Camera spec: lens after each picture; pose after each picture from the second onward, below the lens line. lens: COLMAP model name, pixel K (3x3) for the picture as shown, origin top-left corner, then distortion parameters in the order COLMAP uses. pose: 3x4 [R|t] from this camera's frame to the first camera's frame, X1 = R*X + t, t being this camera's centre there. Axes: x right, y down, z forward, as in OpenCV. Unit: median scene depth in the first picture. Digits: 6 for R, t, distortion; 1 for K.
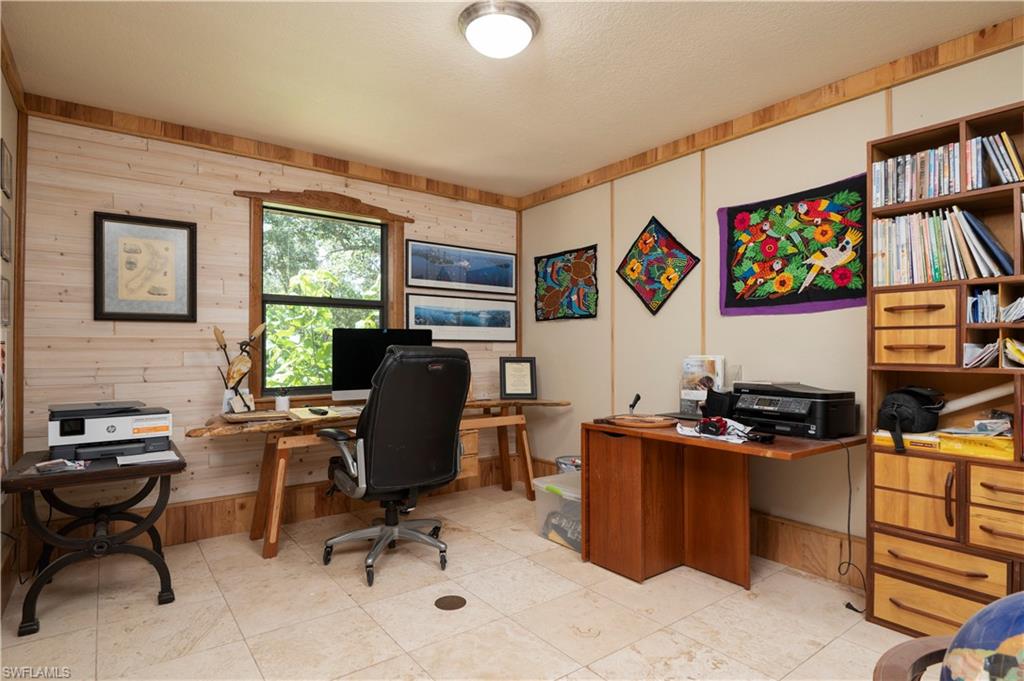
lens RADIAL K [[544.9, 0, 512.4], [0, 544.9, 348.4], [0, 0, 1]] dist [-0.004060, -0.000606]
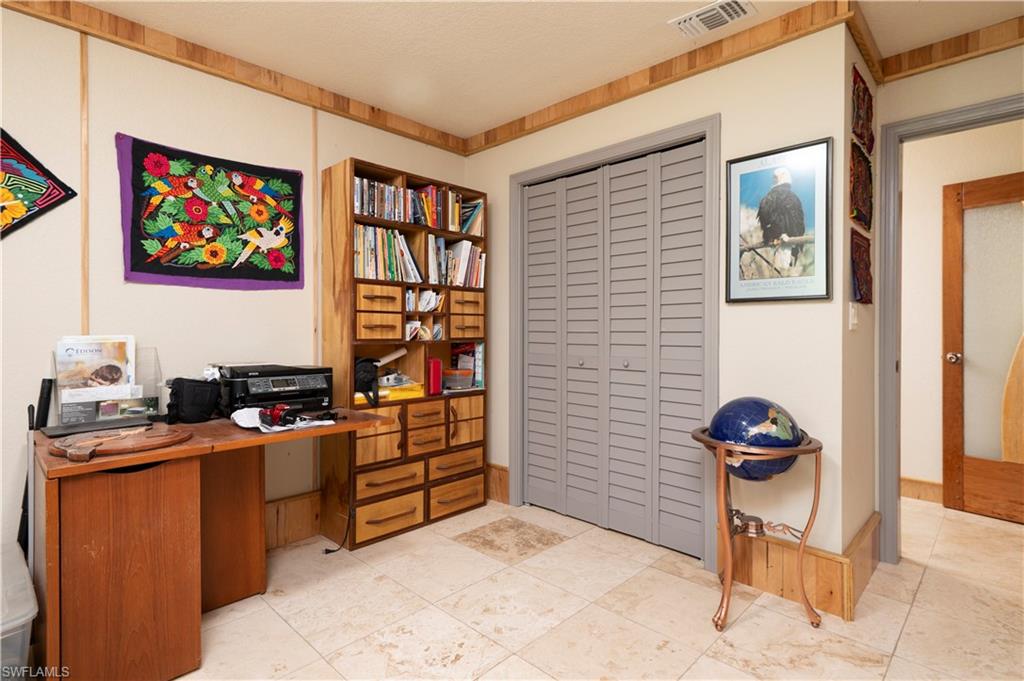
lens RADIAL K [[515.8, 0, 511.9], [0, 515.8, 329.8], [0, 0, 1]] dist [0.009063, -0.003321]
pose [[-0.164825, -0.001891, 0.986321, -0.458924], [-0.005782, 0.999983, 0.000951, 0.002281], [-0.986306, -0.005546, -0.164833, 0.701289]]
